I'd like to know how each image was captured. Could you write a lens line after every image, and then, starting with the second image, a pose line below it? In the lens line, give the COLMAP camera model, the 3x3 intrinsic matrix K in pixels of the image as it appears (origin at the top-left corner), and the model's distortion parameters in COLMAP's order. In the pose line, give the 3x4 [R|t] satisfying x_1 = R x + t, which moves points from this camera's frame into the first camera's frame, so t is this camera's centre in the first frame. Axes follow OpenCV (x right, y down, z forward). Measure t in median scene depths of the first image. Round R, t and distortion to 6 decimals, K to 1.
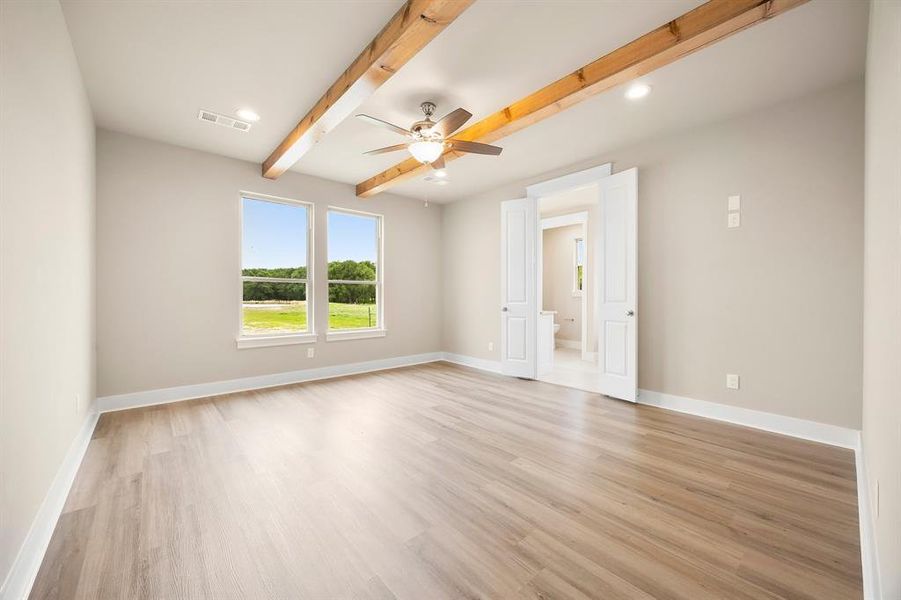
lens RADIAL K [[351.0, 0, 444.5], [0, 351.0, 296.2], [0, 0, 1]] dist [0.002899, 0.000367]
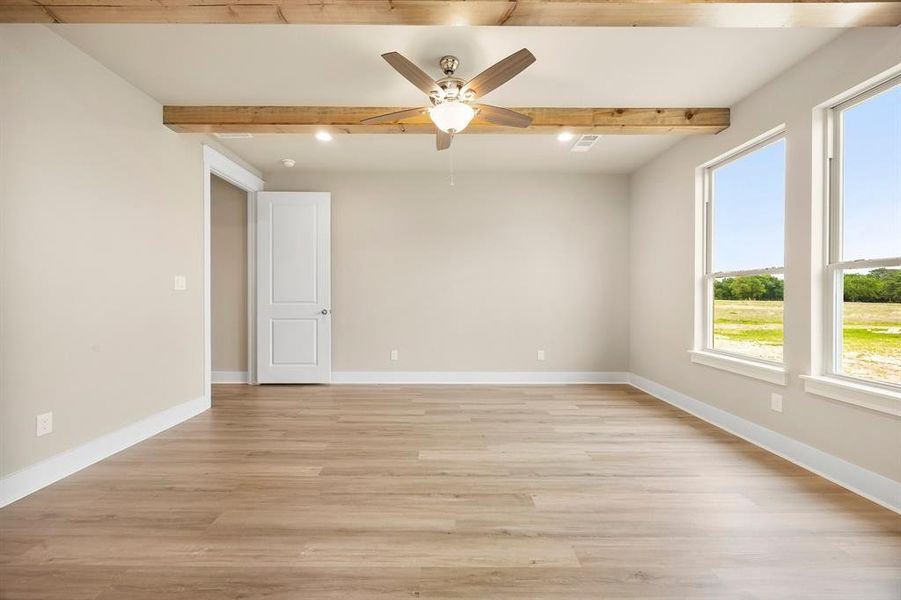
lens RADIAL K [[351.0, 0, 444.5], [0, 351.0, 296.2], [0, 0, 1]] dist [0.002899, 0.000367]
pose [[-0.655658, 0.002720, -0.755053, 0.622743], [-0.004118, 0.999966, 0.007177, -0.005183], [0.755047, 0.007815, -0.655624, 1.676383]]
